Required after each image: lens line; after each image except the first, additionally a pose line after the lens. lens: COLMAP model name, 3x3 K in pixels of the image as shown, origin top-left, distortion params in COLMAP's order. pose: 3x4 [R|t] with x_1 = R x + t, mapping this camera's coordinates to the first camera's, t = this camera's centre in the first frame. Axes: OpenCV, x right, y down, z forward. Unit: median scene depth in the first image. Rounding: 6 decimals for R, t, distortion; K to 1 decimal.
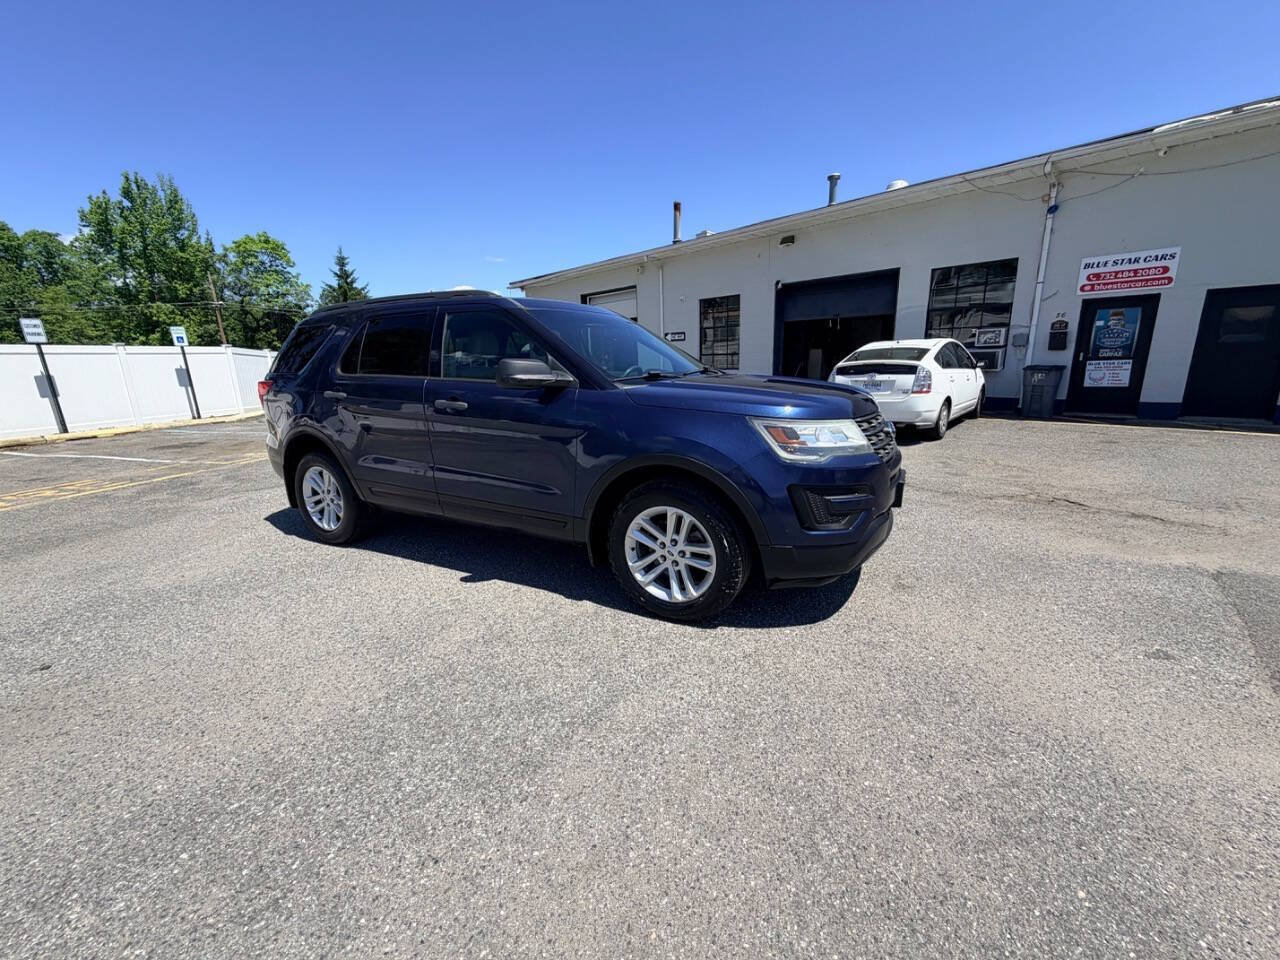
lens RADIAL K [[508.7, 0, 637.4], [0, 508.7, 477.7], [0, 0, 1]] dist [0.000175, -0.000065]
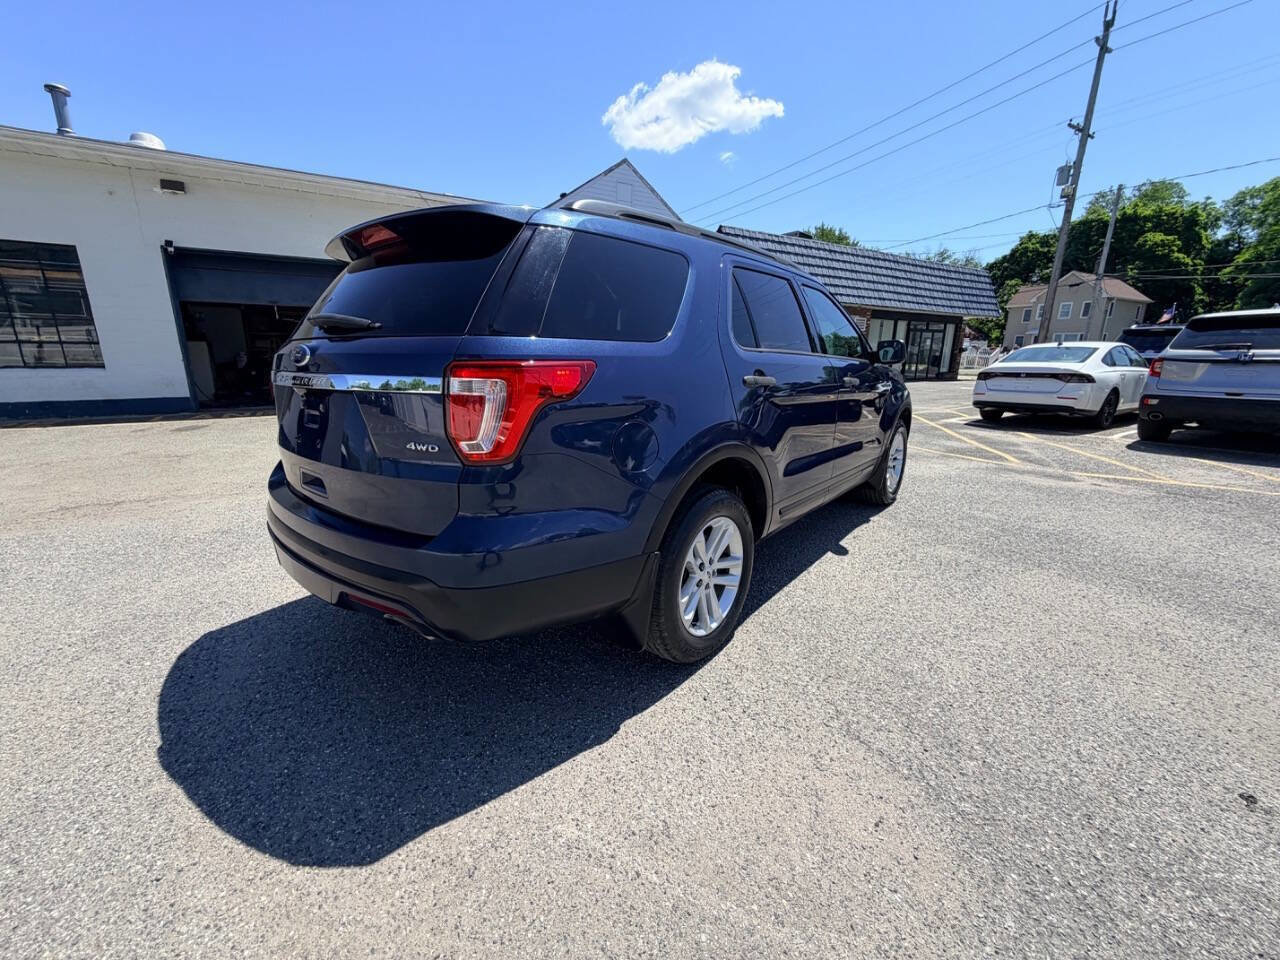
lens RADIAL K [[508.7, 0, 638.5], [0, 508.7, 479.5], [0, 0, 1]] dist [0.000175, -0.000065]
pose [[0.202948, -0.208241, 0.956790, -0.571696], [0.213367, 0.963050, 0.164346, -0.082756], [-0.955660, 0.170794, 0.239881, 0.468409]]
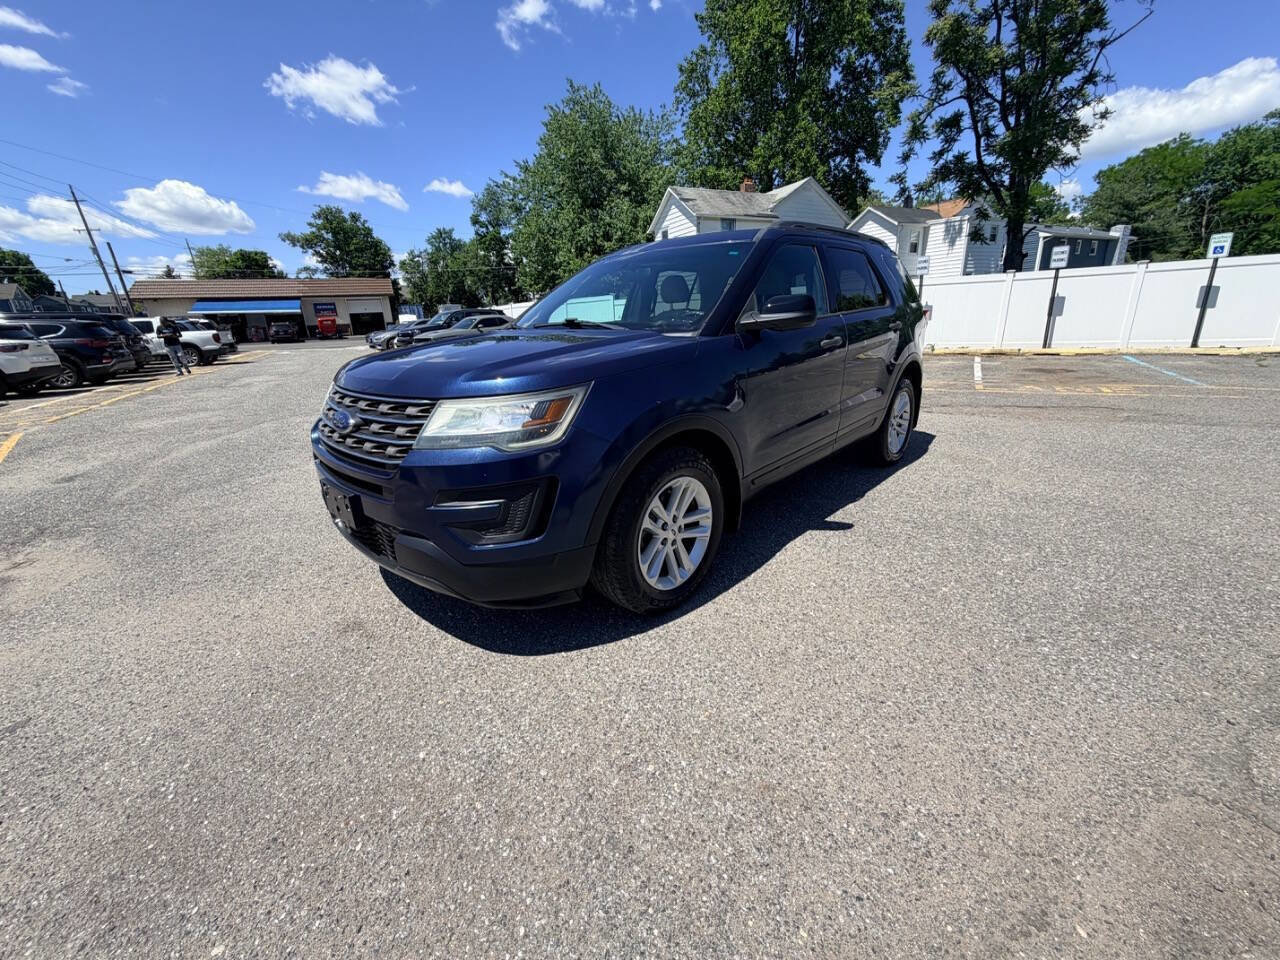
lens RADIAL K [[508.7, 0, 634.4], [0, 508.7, 479.5], [0, 0, 1]] dist [0.000175, -0.000065]
pose [[-0.265548, 0.326974, -0.906958, 0.381140], [-0.171912, 0.909597, 0.378259, -0.134292], [0.948647, 0.256363, -0.185331, 0.574586]]
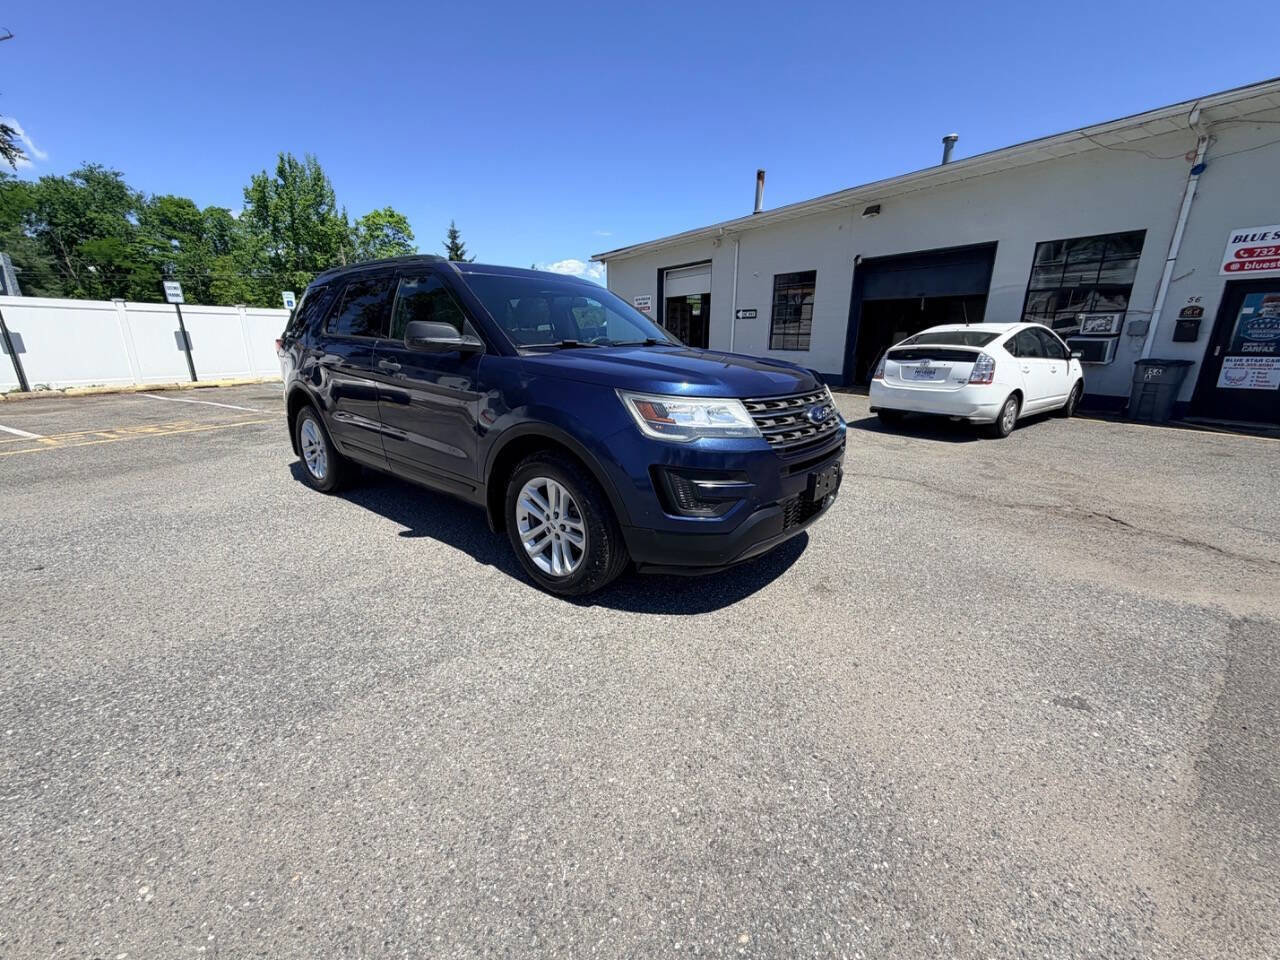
lens RADIAL K [[508.7, 0, 638.8], [0, 508.7, 478.5], [0, 0, 1]] dist [0.000175, -0.000065]
pose [[0.982349, 0.082988, -0.167640, 0.128580], [-0.075722, 0.995910, 0.049296, -0.001211], [0.171046, -0.035732, 0.984615, 0.021236]]
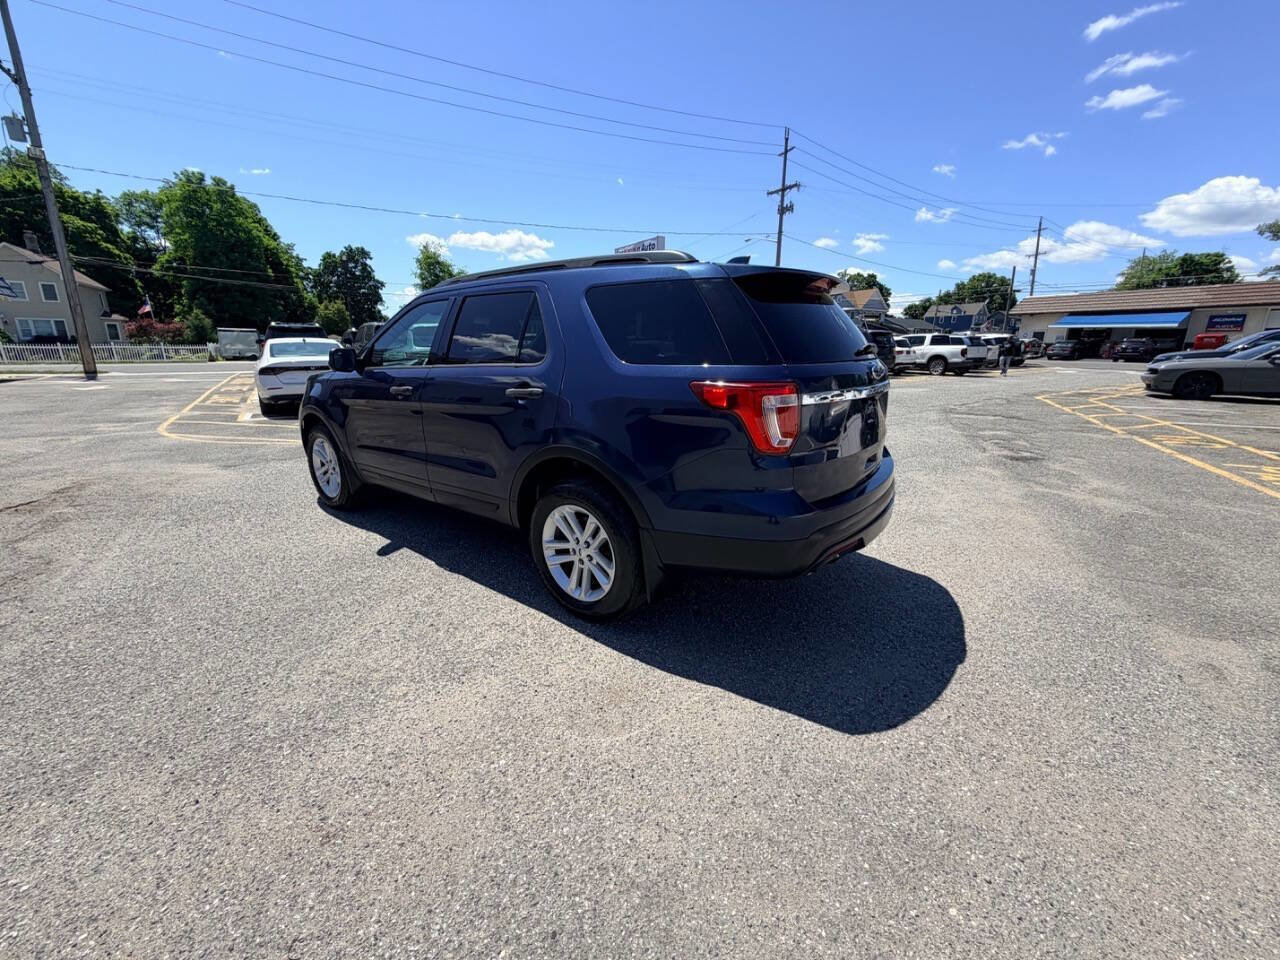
lens RADIAL K [[508.7, 0, 637.3], [0, 508.7, 476.9], [0, 0, 1]] dist [0.000175, -0.000065]
pose [[-0.985901, -0.020598, 0.166059, -0.287504], [0.057993, 0.888825, 0.454561, -0.223190], [-0.156961, 0.457783, -0.875099, 0.979349]]
